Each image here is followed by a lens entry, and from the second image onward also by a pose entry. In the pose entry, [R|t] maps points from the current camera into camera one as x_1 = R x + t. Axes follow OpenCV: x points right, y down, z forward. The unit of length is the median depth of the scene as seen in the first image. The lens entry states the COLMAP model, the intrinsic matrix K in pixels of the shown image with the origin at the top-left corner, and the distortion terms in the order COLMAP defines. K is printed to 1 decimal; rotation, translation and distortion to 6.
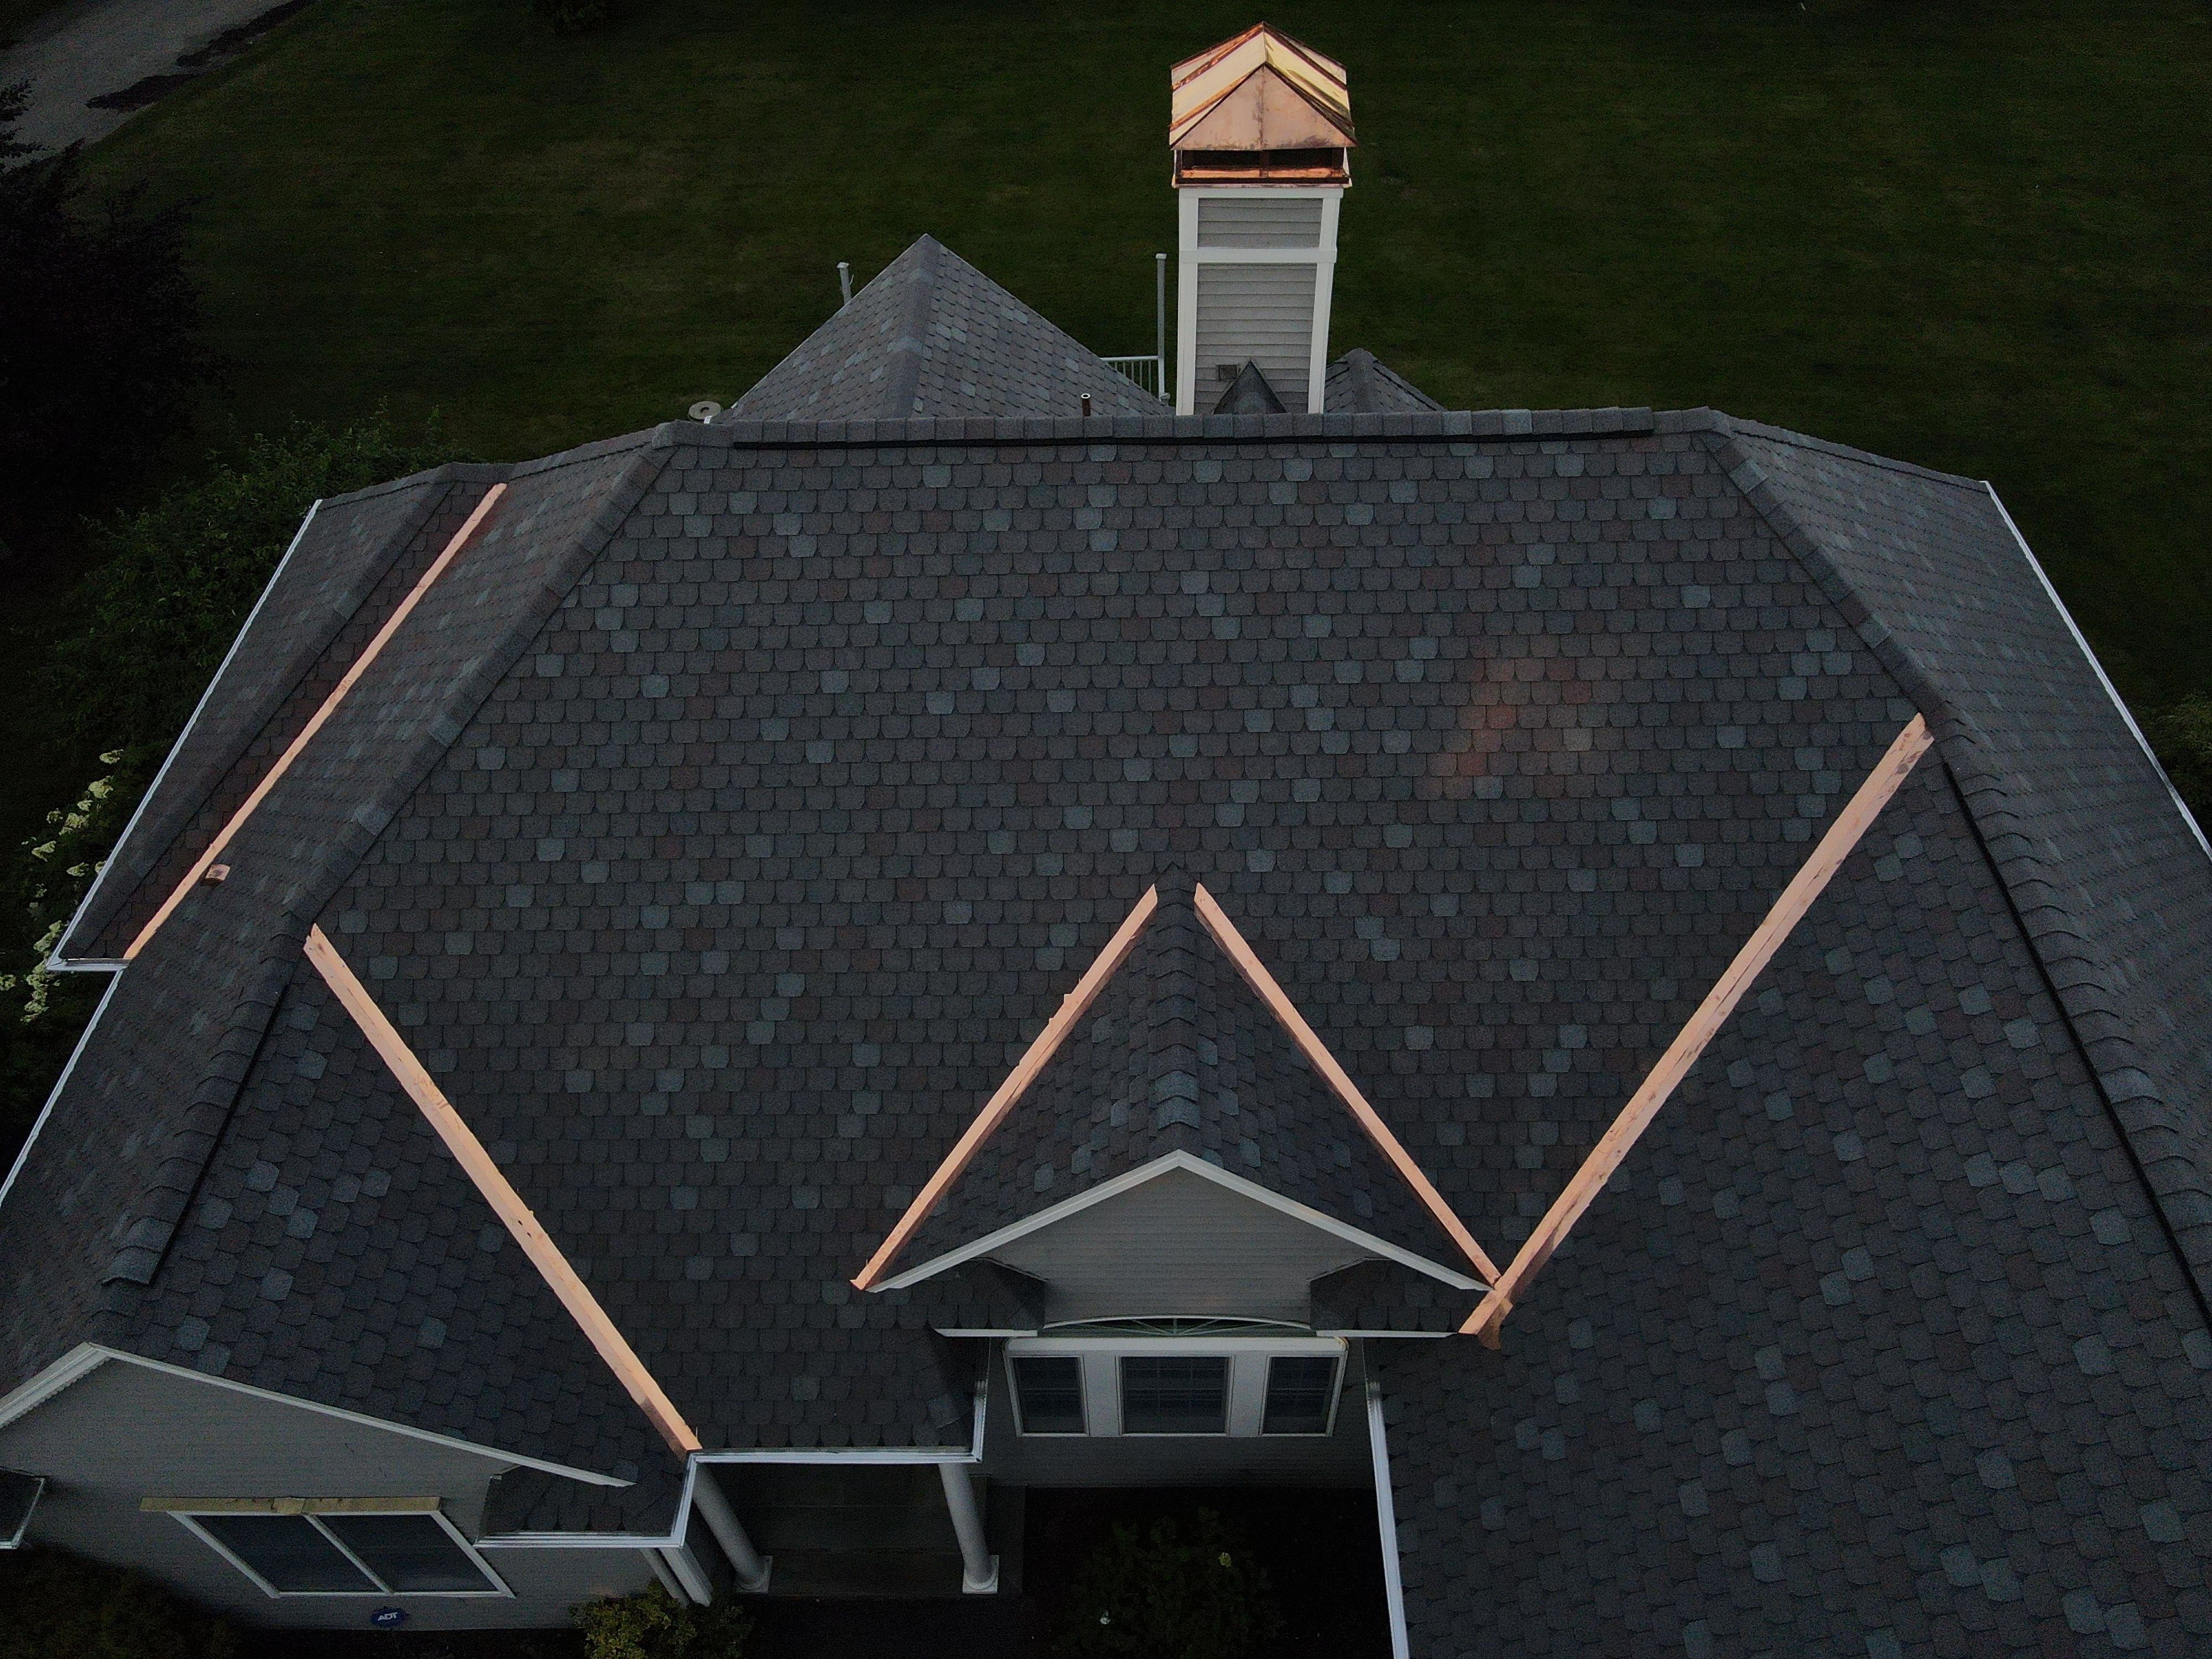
lens RADIAL K [[1614.0, 0, 1124.6], [0, 1614.0, 844.9], [0, 0, 1]] dist [-0.004151, 0.044422]
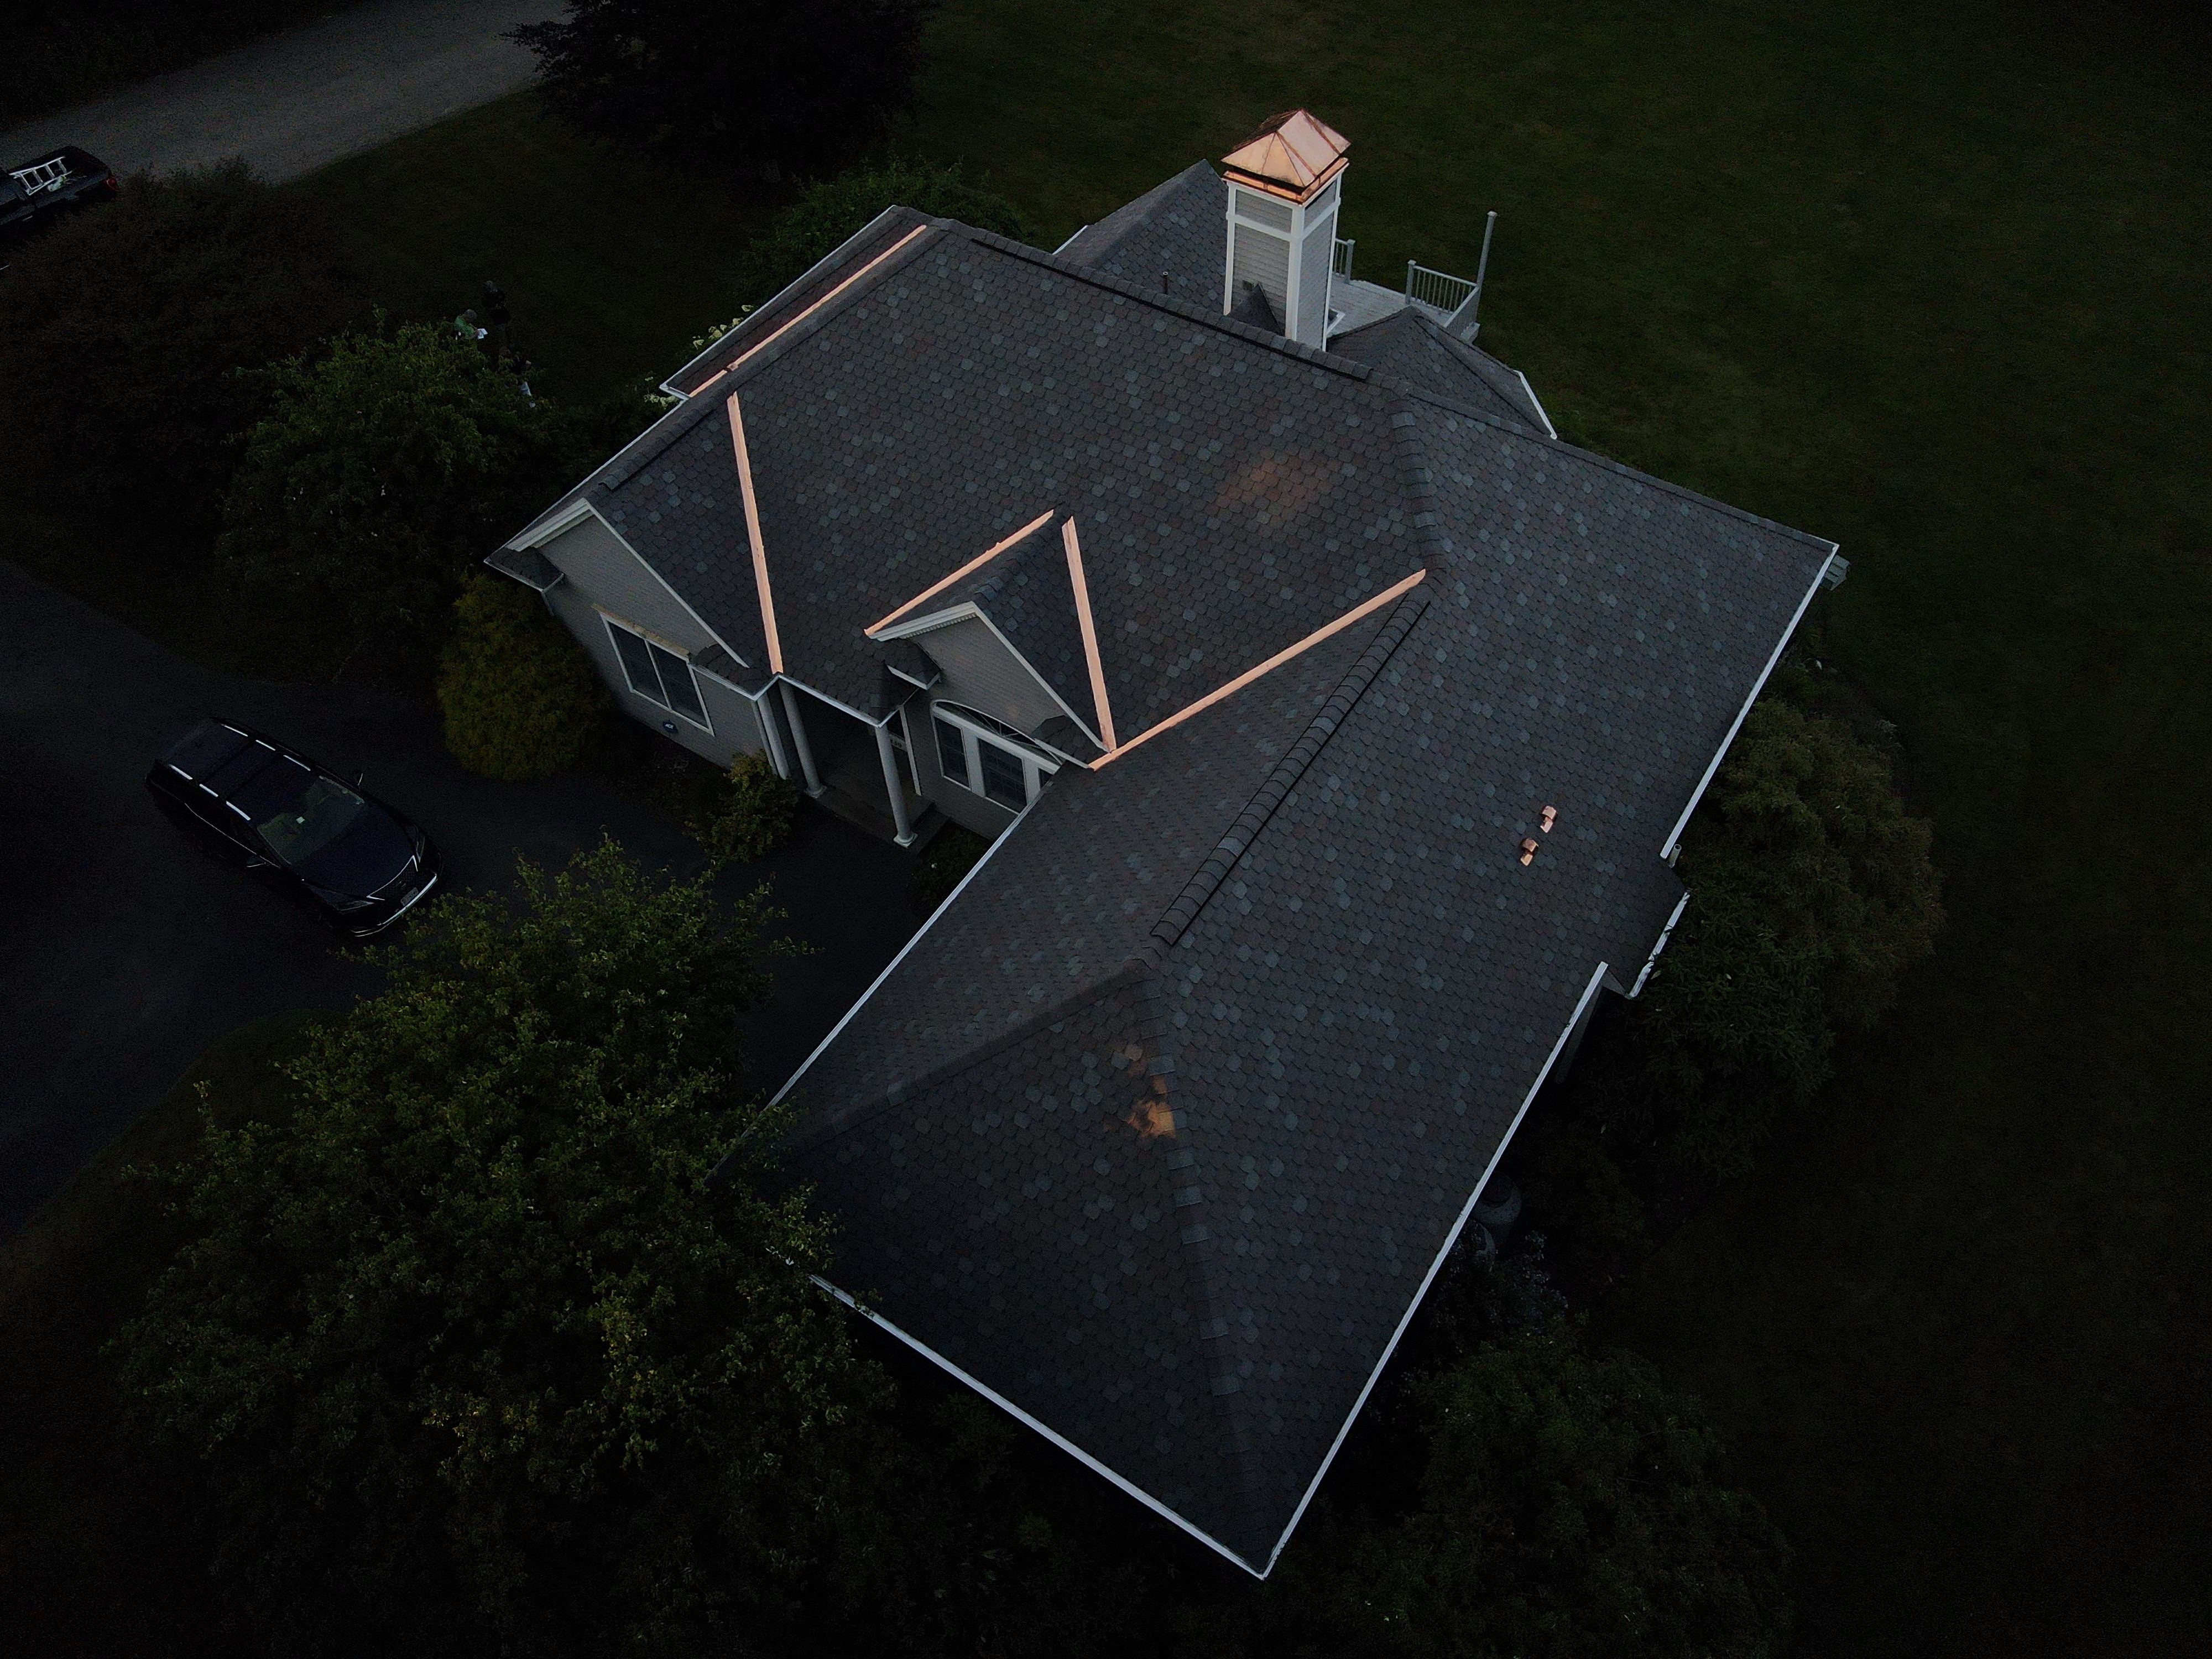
lens RADIAL K [[1614.0, 0, 1126.2], [0, 1614.0, 838.4], [0, 0, 1]] dist [-0.004151, 0.044422]
pose [[0.843949, 0.426139, -0.325816, 0.935229], [-0.392439, 0.904569, 0.166576, 0.025156], [0.365707, -0.012719, 0.930643, -0.873049]]
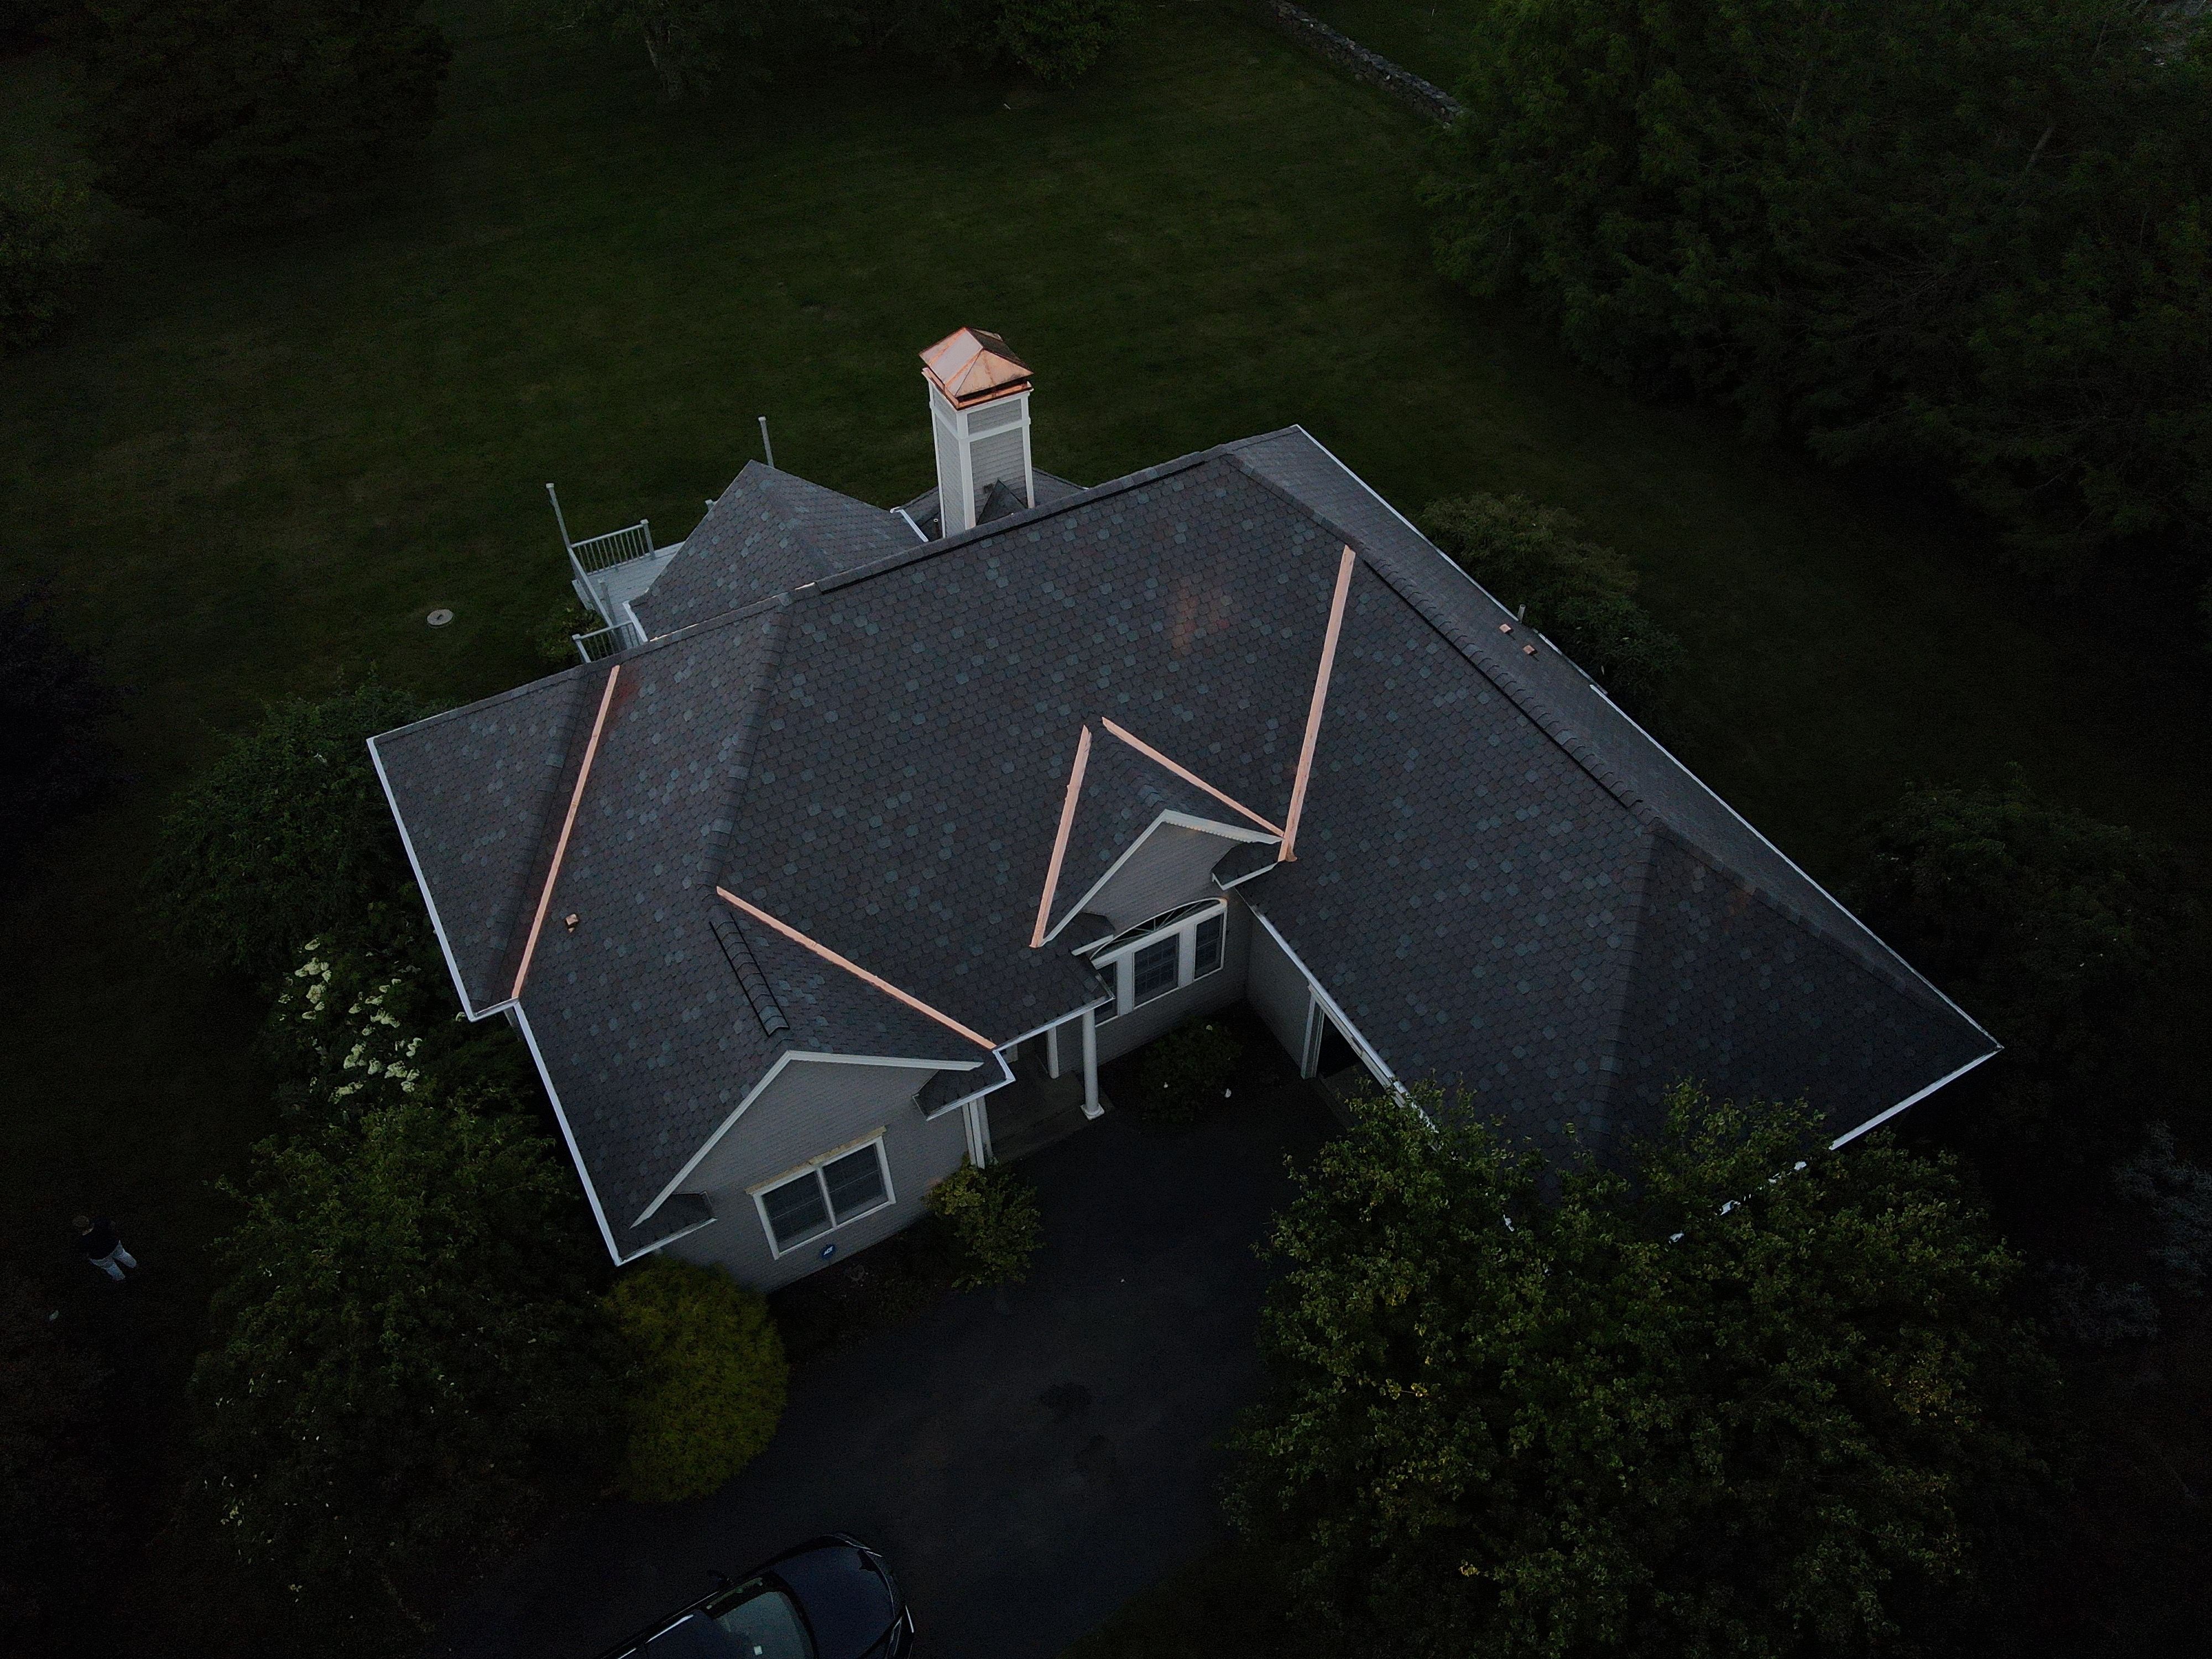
lens RADIAL K [[1614.0, 0, 1134.5], [0, 1614.0, 844.4], [0, 0, 1]] dist [-0.004151, 0.044422]
pose [[0.863982, -0.361308, 0.350701, -0.735047], [0.362696, 0.929688, 0.064274, 0.059353], [-0.349265, 0.071666, 0.934279, -1.023747]]
